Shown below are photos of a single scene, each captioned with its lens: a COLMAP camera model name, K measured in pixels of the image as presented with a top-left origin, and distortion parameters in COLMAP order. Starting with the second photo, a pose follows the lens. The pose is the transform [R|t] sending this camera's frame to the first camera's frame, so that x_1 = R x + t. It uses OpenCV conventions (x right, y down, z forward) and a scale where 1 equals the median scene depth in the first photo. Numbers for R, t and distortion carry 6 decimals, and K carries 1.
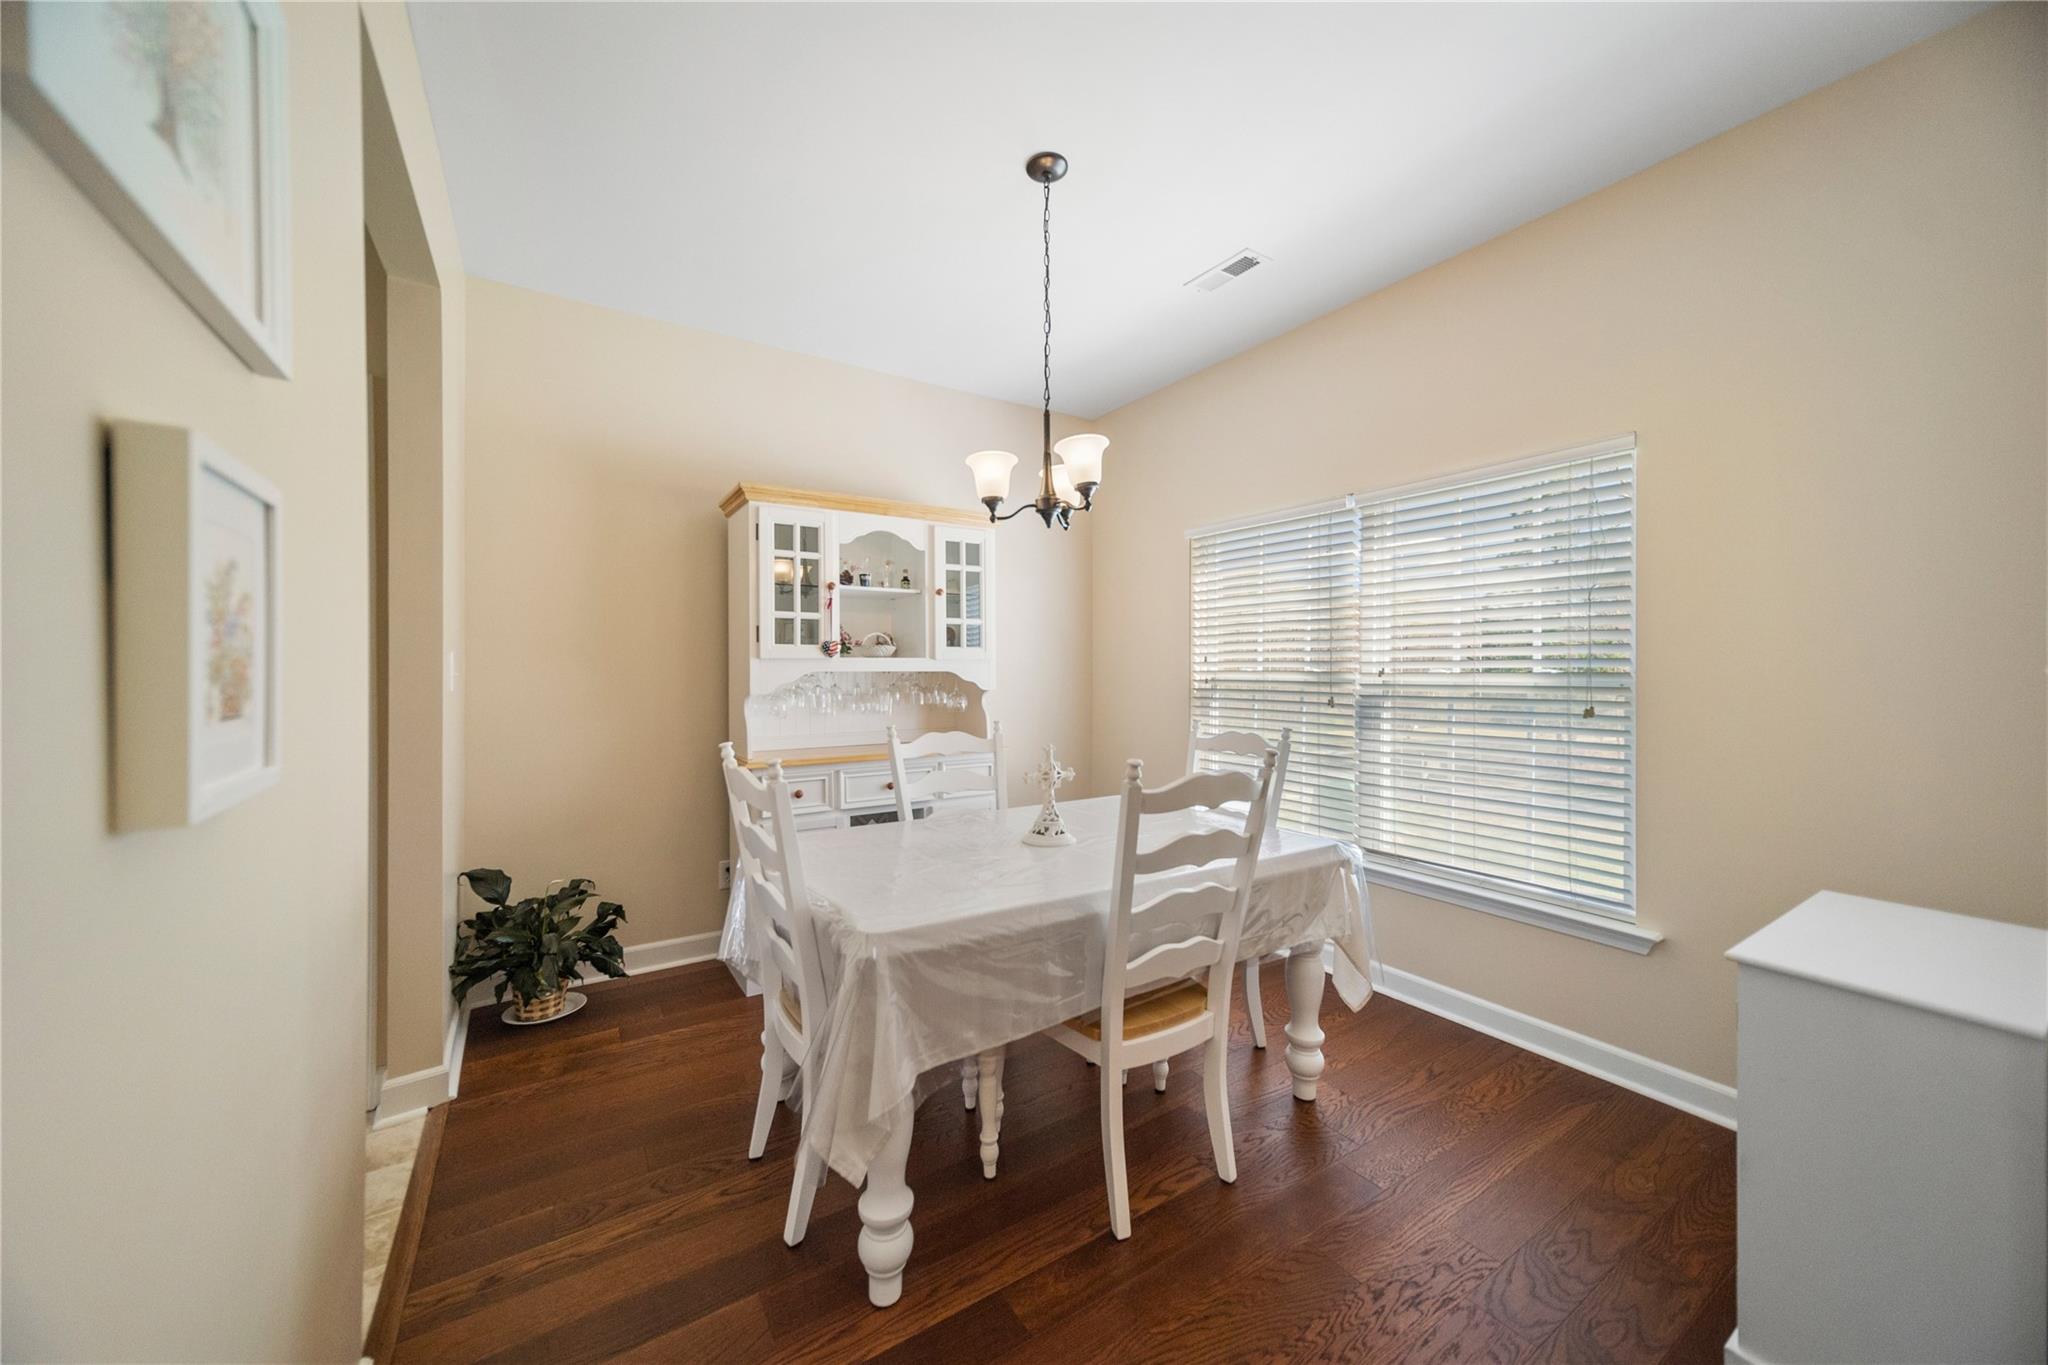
lens RADIAL K [[732.2, 0, 1003.2], [0, 732.2, 660.0], [0, 0, 1]] dist [-0.000379, 0.000080]
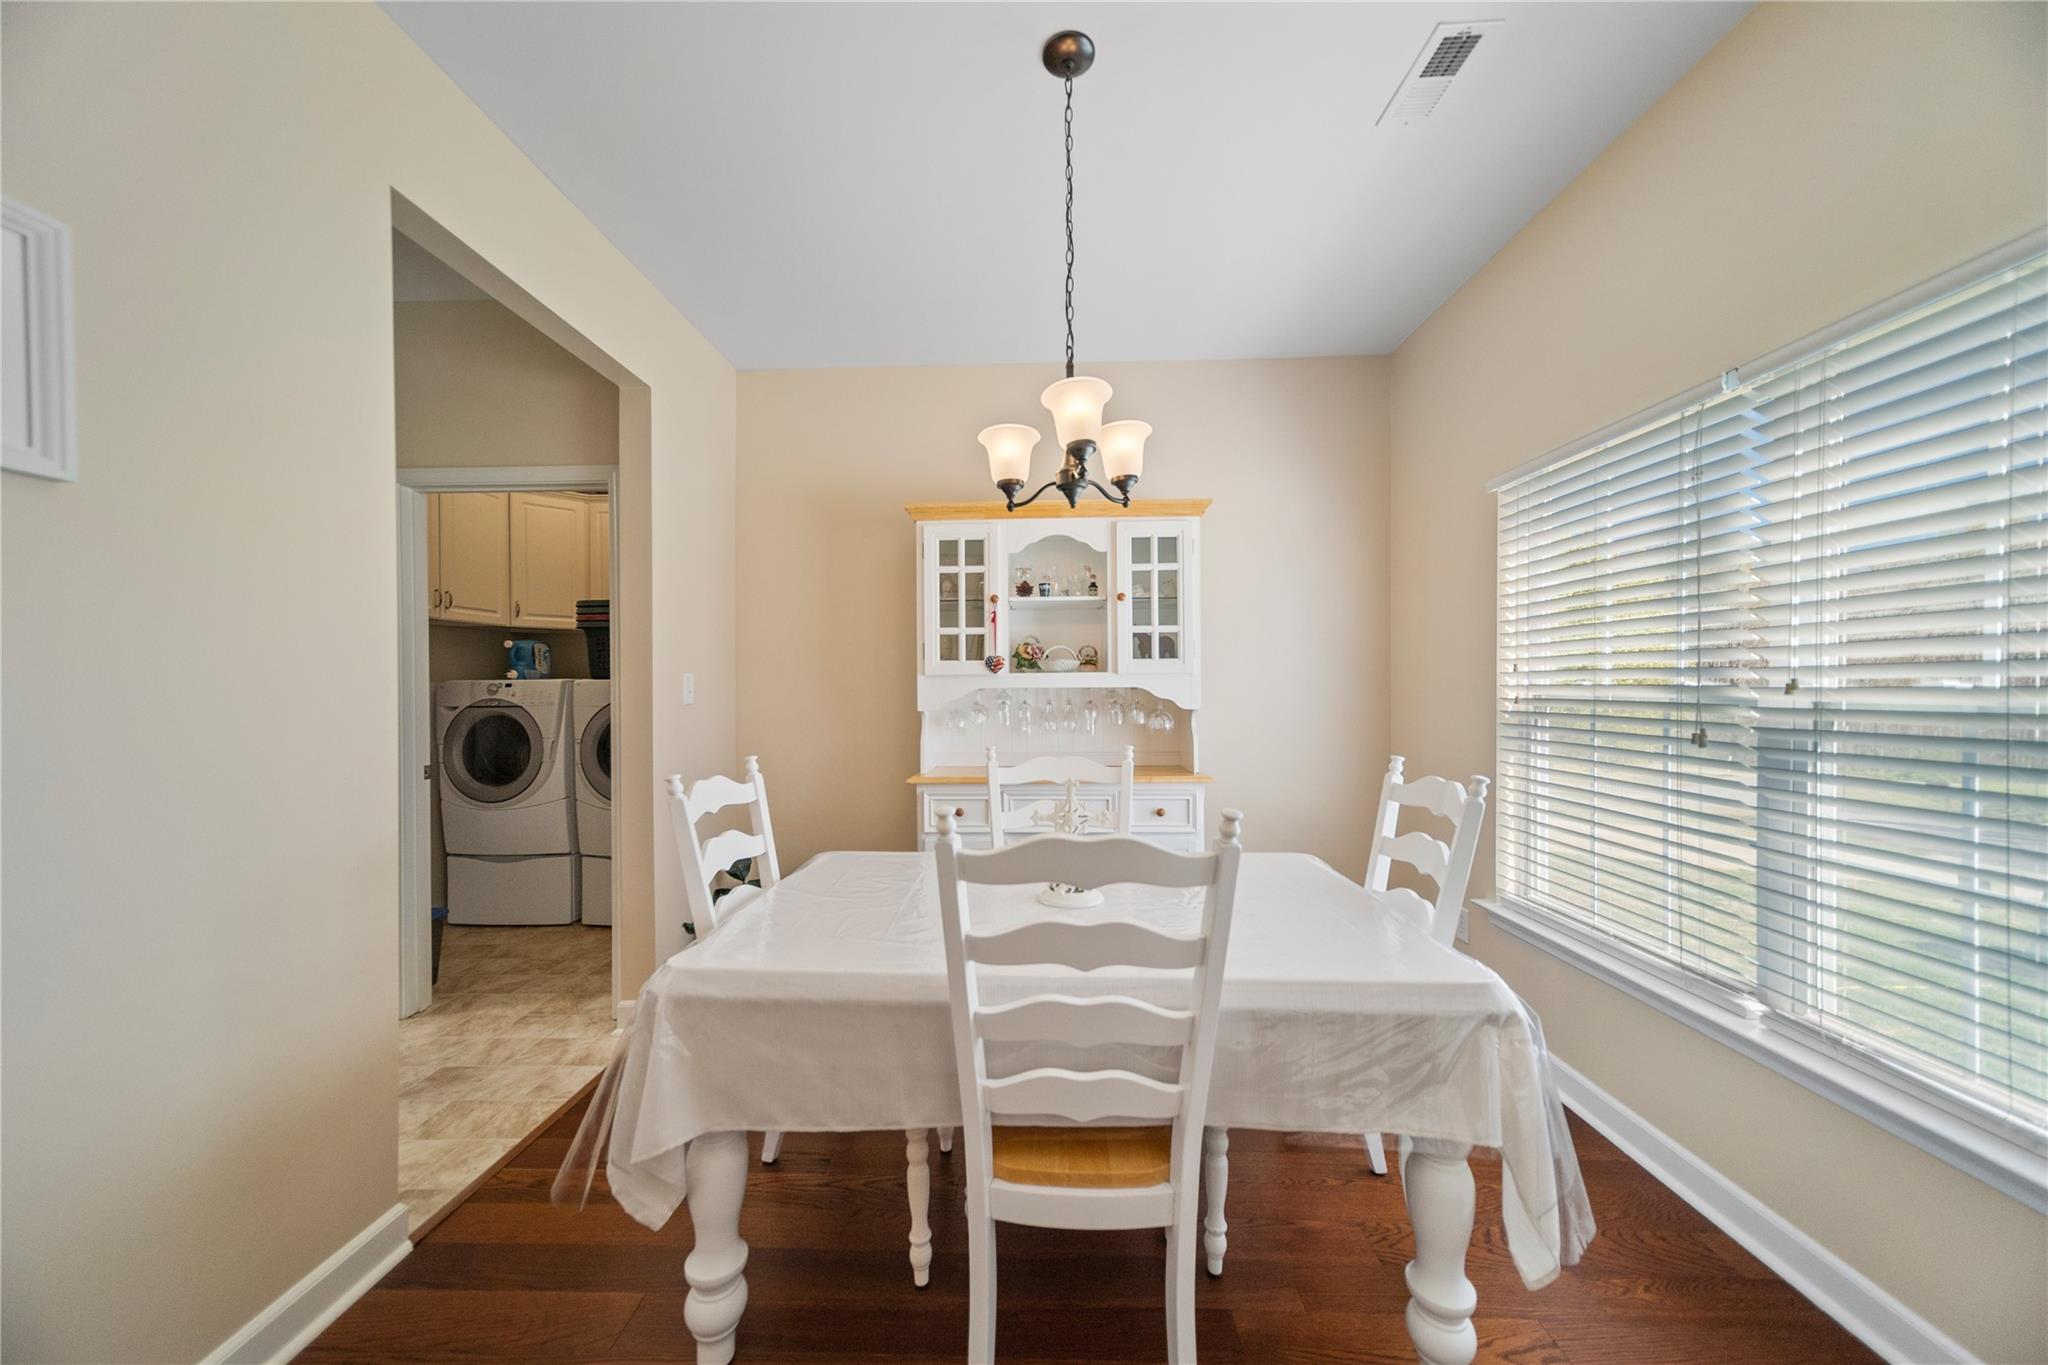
lens RADIAL K [[740.8, 0, 1024.0], [0, 740.8, 682.5], [0, 0, 1]] dist [0.003259, 0.000118]
pose [[0.827230, -0.006982, -0.561820, 0.342349], [0.012819, 0.999897, 0.006448, 0.002837], [0.561717, -0.012536, 0.827235, 0.217734]]
